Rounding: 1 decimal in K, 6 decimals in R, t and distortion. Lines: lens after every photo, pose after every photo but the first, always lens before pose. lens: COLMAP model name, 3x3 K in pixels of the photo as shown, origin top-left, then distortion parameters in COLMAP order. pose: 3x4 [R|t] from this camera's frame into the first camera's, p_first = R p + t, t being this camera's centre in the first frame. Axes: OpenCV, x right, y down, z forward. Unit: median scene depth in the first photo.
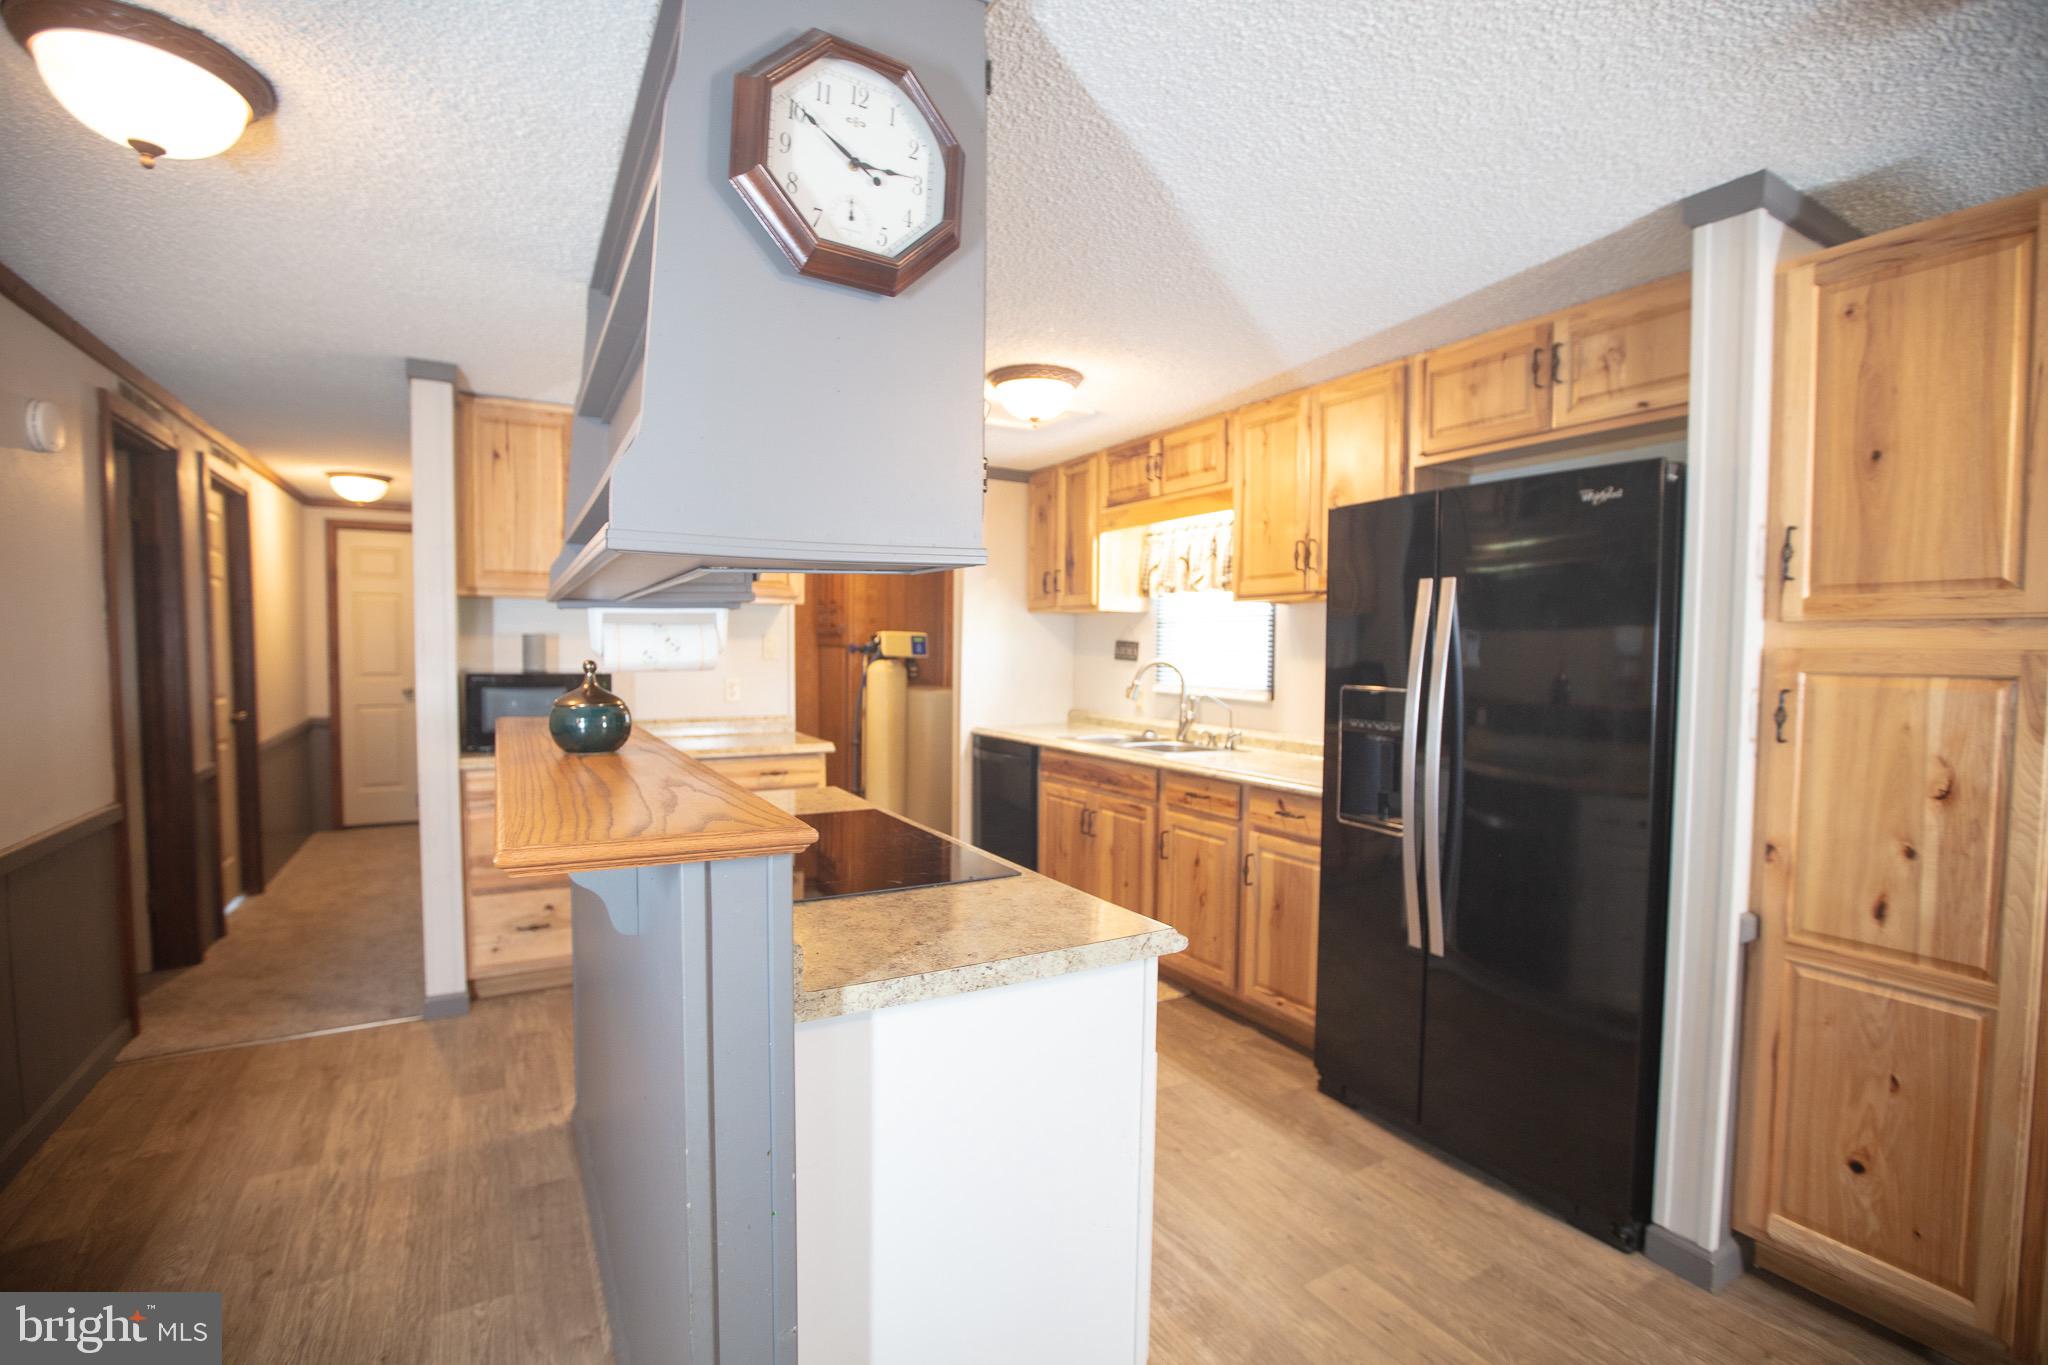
lens RADIAL K [[935.1, 0, 1021.8], [0, 935.1, 700.0], [0, 0, 1]] dist [-0.046770, 0.015234]
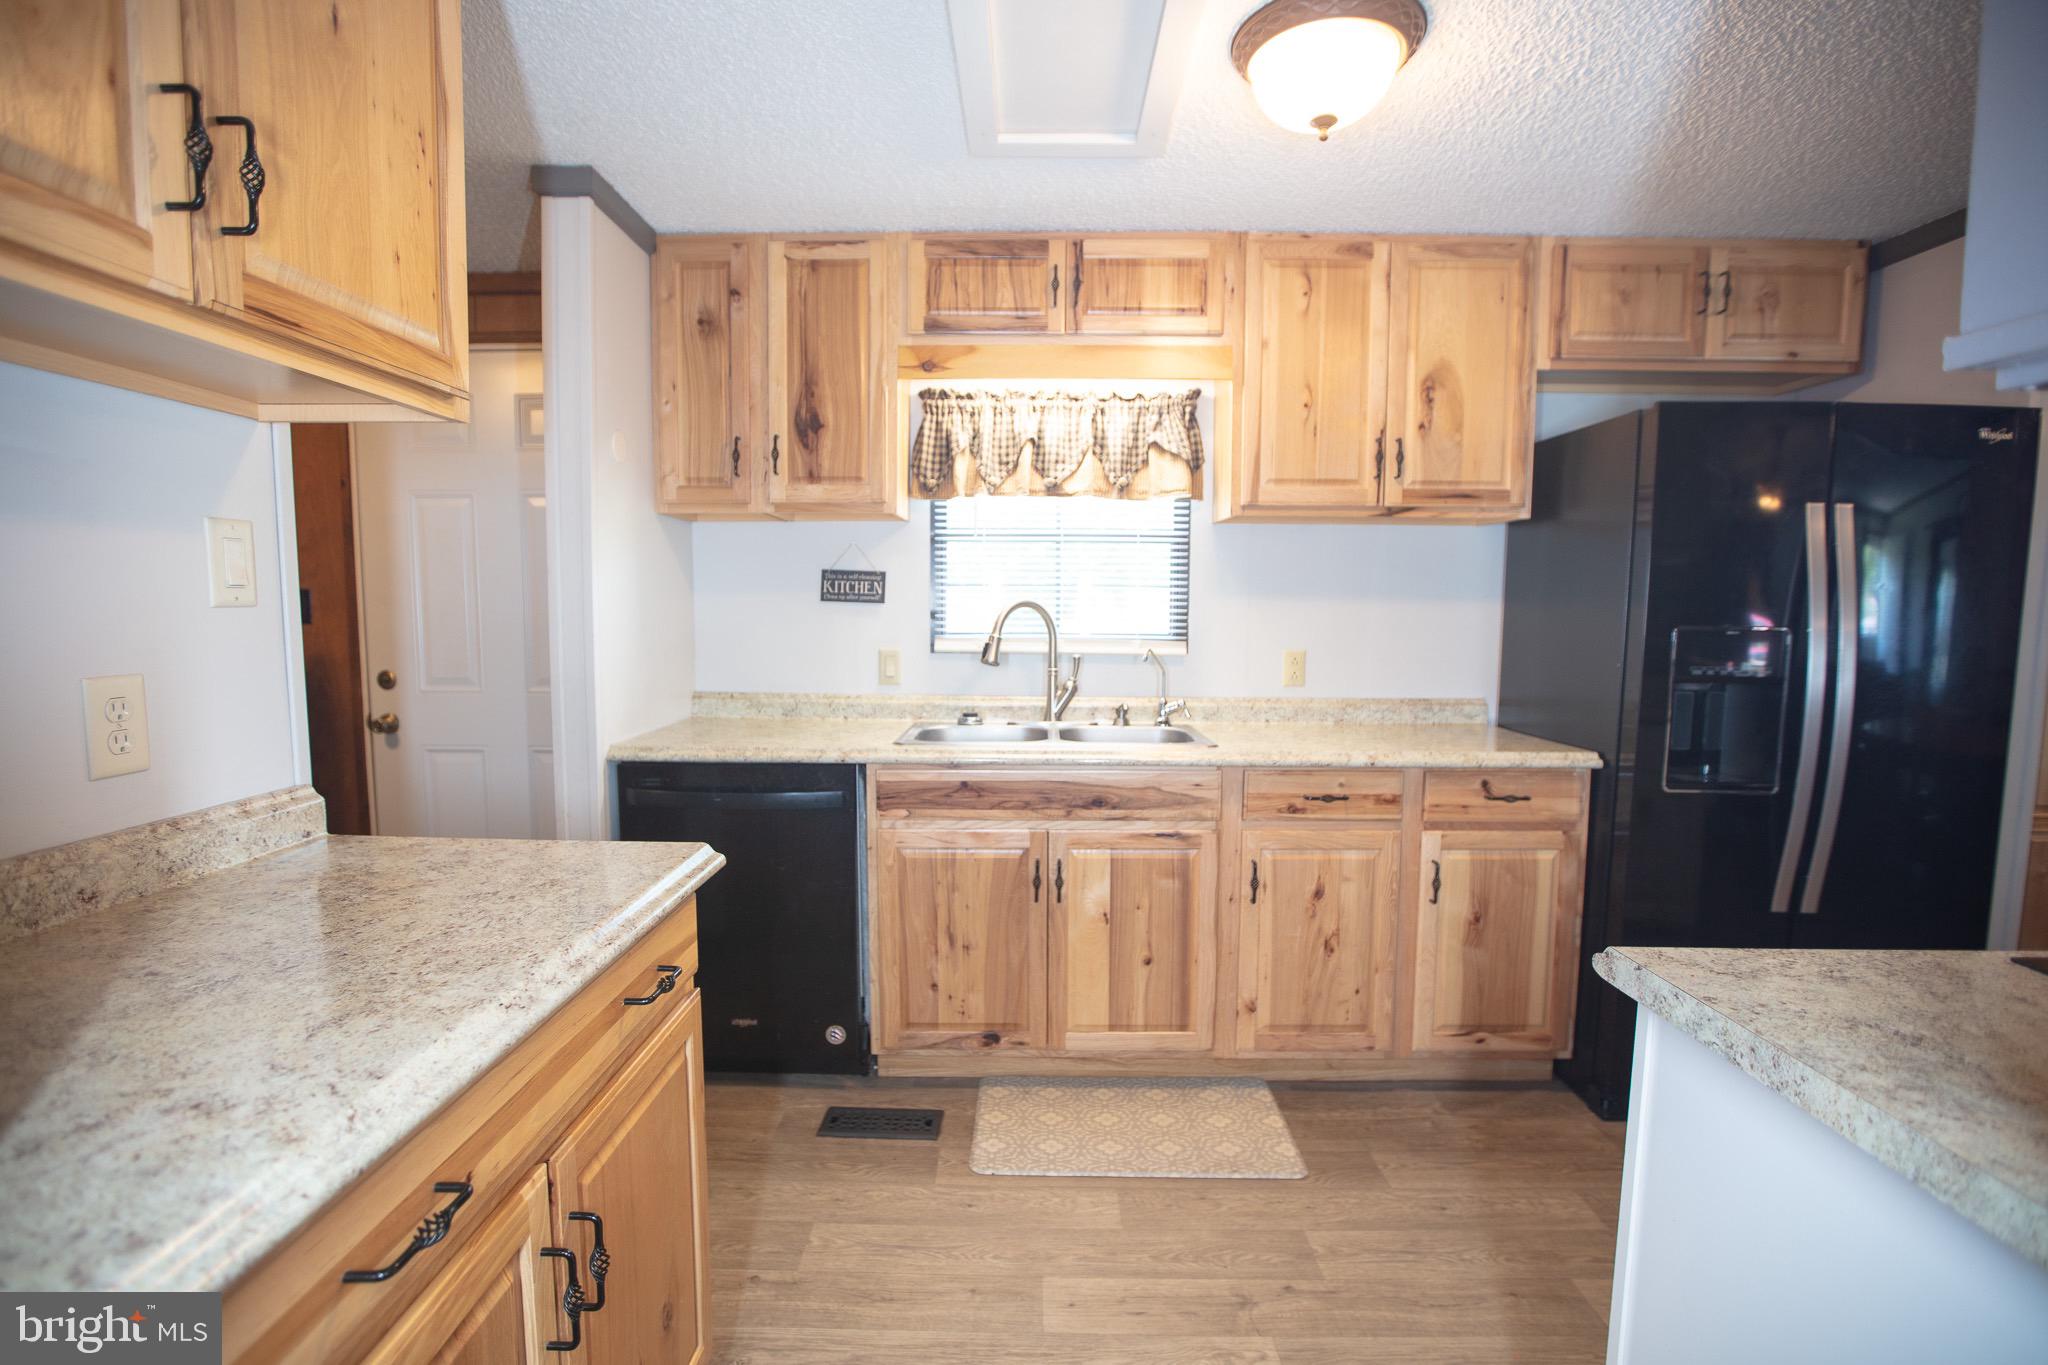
lens RADIAL K [[935.1, 0, 1032.1], [0, 935.1, 681.3], [0, 0, 1]] dist [-0.046770, 0.015234]
pose [[0.511538, -0.084288, 0.855116, -0.519190], [0.046817, 0.996433, 0.070211, -0.041376], [-0.857984, 0.004119, 0.513660, 0.877495]]
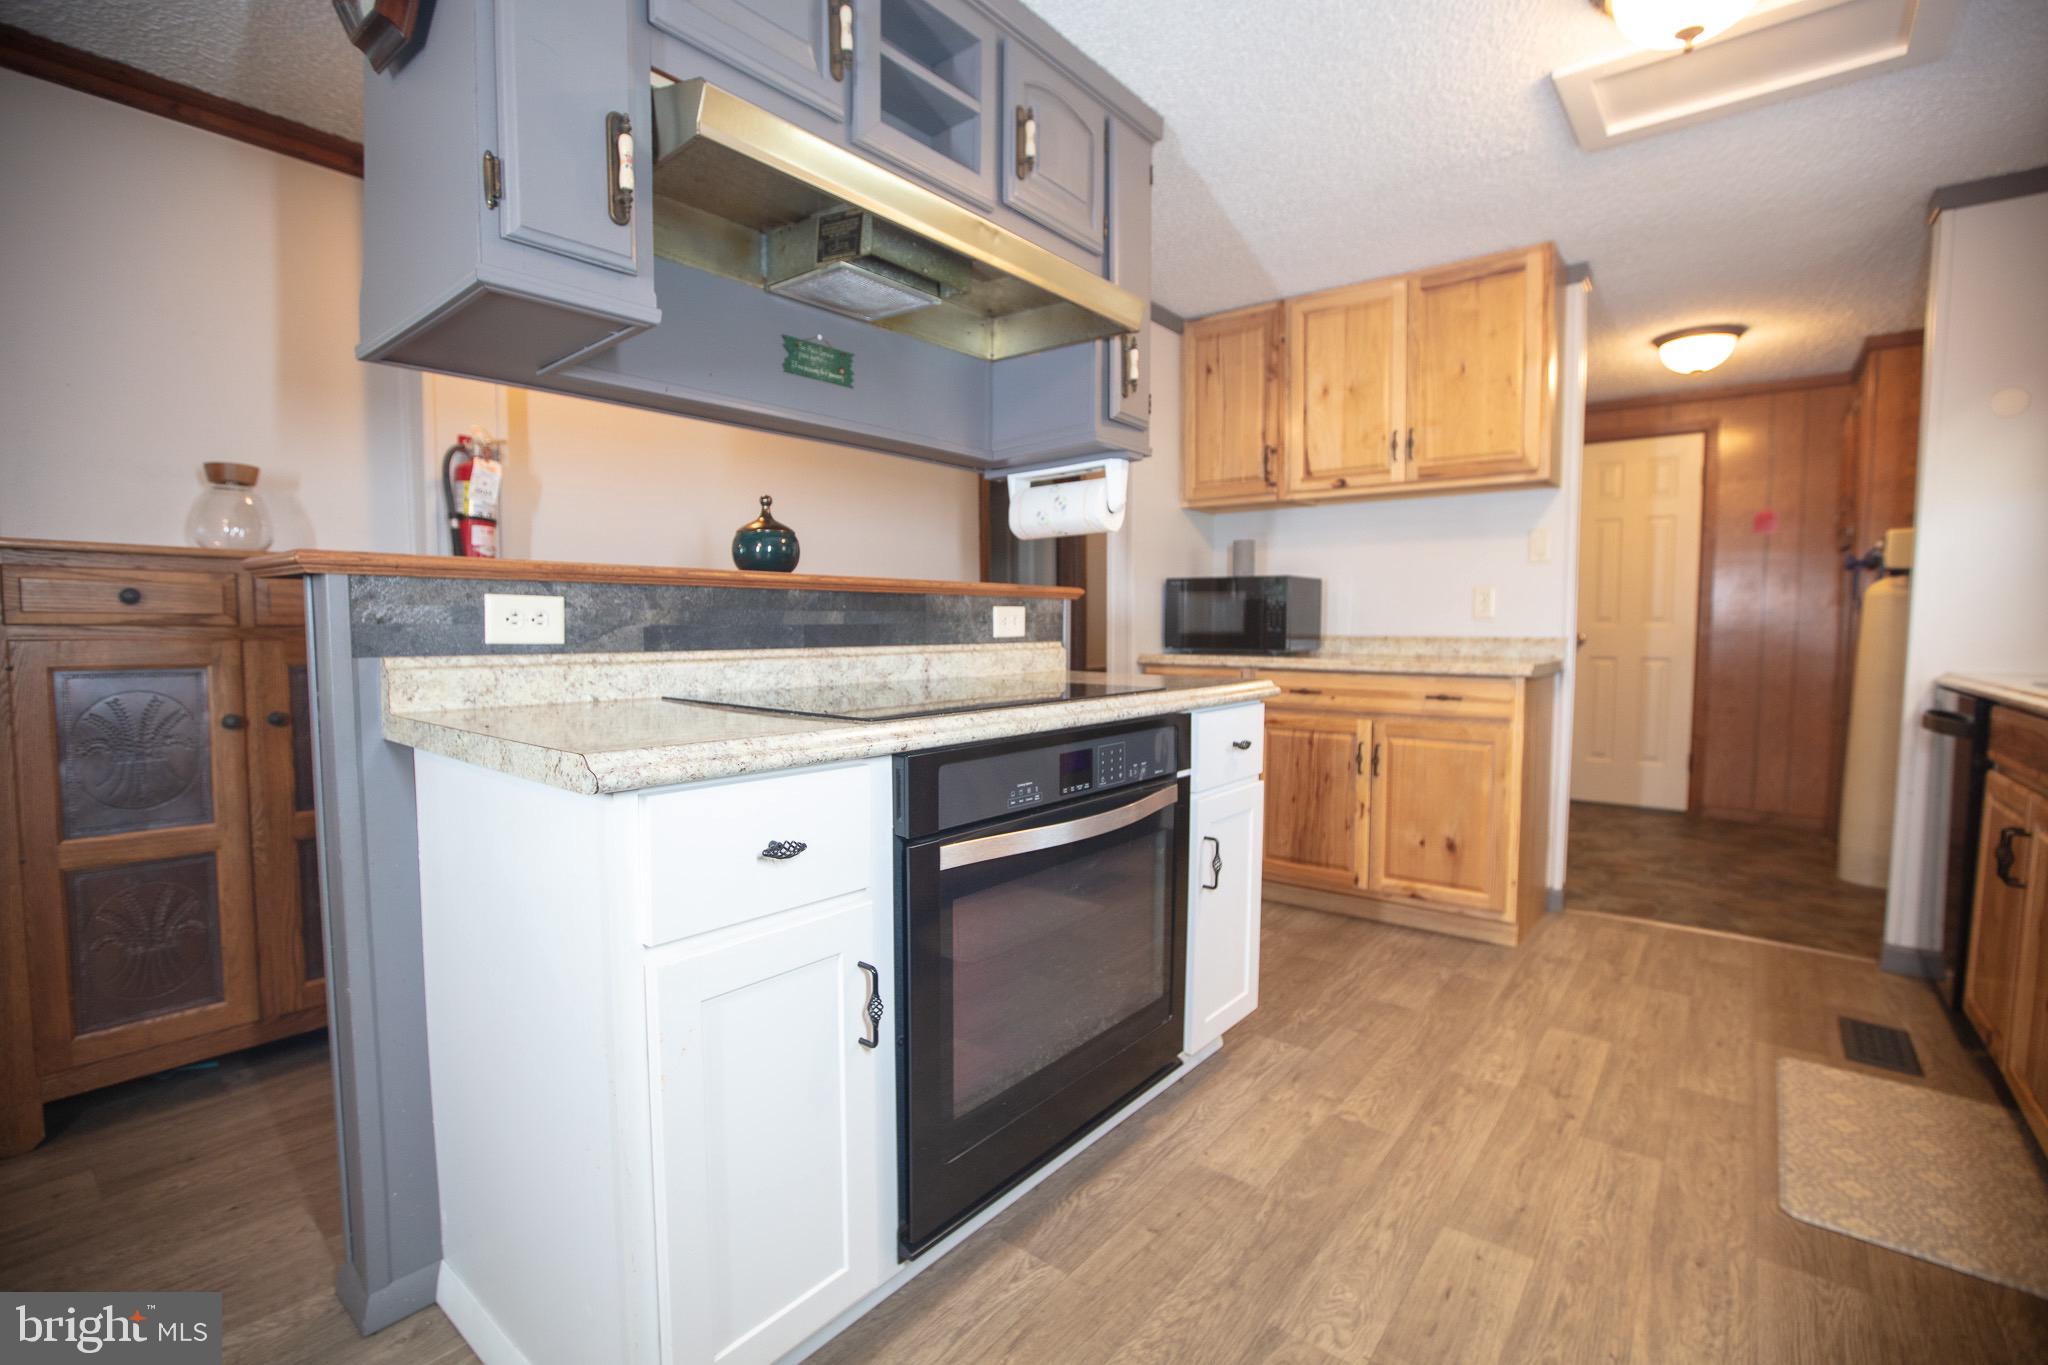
lens RADIAL K [[935.1, 0, 1019.2], [0, 935.1, 684.6], [0, 0, 1]] dist [-0.046770, 0.015234]
pose [[0.339259, 0.054559, -0.939109, 0.393090], [-0.058568, 0.997605, 0.036800, 0.069826], [0.938868, 0.042517, 0.341642, 0.475135]]
